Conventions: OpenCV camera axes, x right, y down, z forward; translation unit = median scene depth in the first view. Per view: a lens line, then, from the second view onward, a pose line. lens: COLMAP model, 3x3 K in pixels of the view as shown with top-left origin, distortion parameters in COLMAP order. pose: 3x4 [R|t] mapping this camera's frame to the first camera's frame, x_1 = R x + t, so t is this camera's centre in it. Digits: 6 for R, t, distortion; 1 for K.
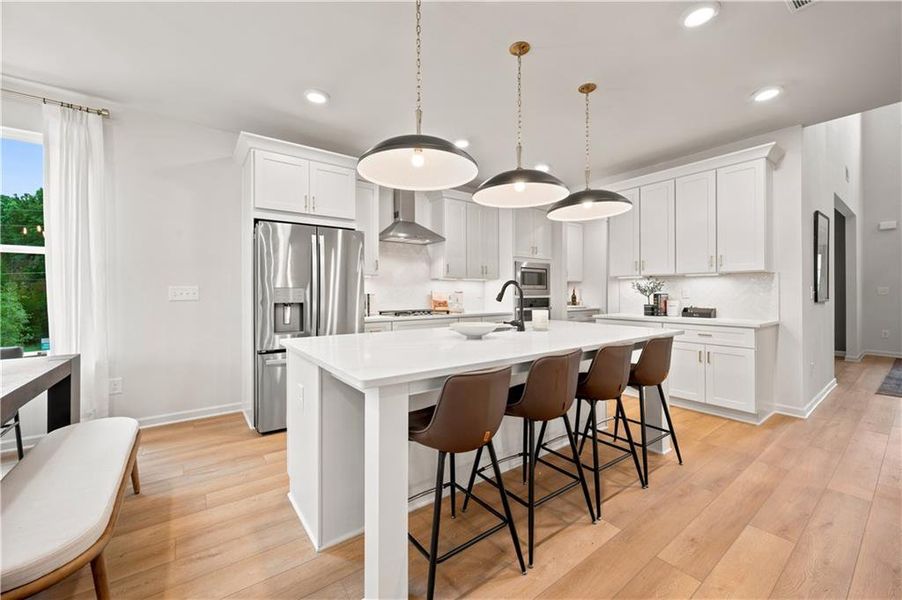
lens RADIAL K [[360.6, 0, 456.6], [0, 360.6, 292.9], [0, 0, 1]] dist [0.000155, 0.001338]
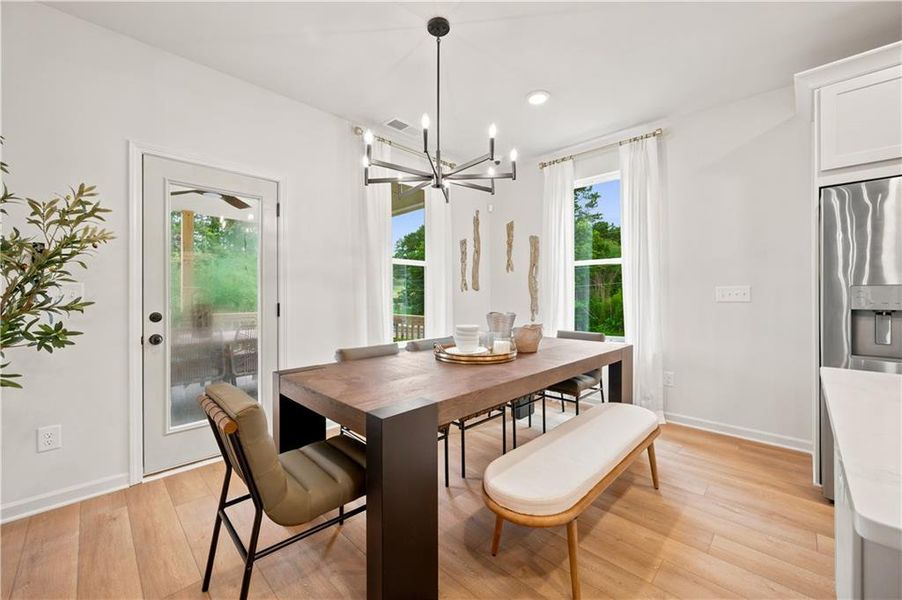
lens RADIAL K [[360.6, 0, 451.3], [0, 360.6, 292.7], [0, 0, 1]] dist [0.000155, 0.001338]
pose [[0.146104, -0.000880, -0.989269, 0.028499], [0.001926, 0.999998, -0.000605, -0.002557], [0.989267, -0.001817, 0.146106, 0.167660]]
